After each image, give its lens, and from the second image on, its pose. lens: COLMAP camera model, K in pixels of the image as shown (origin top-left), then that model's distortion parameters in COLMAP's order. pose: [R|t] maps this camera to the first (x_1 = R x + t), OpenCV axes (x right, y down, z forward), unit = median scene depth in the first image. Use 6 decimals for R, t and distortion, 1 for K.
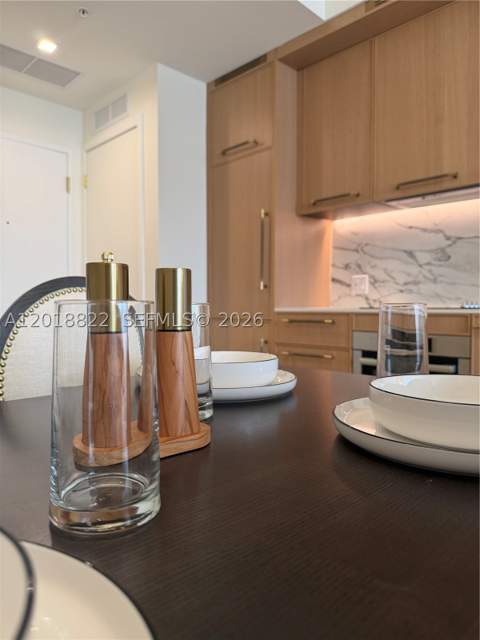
lens RADIAL K [[457.7, 0, 240.0], [0, 457.7, 320.0], [0, 0, 1]] dist [-0.027892, -0.000189]
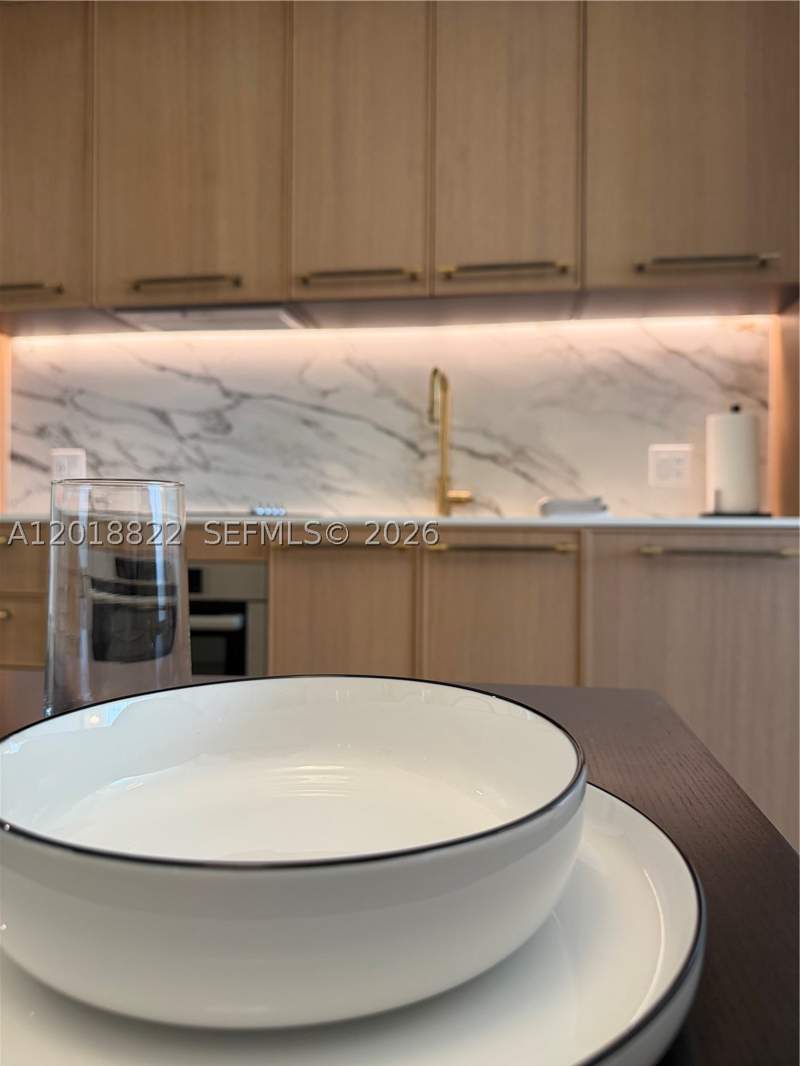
lens RADIAL K [[762.4, 0, 400.0], [0, 762.4, 533.0], [0, 0, 1]] dist [-0.027892, -0.000189]
pose [[0.800401, -0.003915, 0.599452, 0.051038], [0.006824, 0.999973, -0.002580, 0.001267], [-0.599426, 0.006156, 0.800406, 0.090367]]
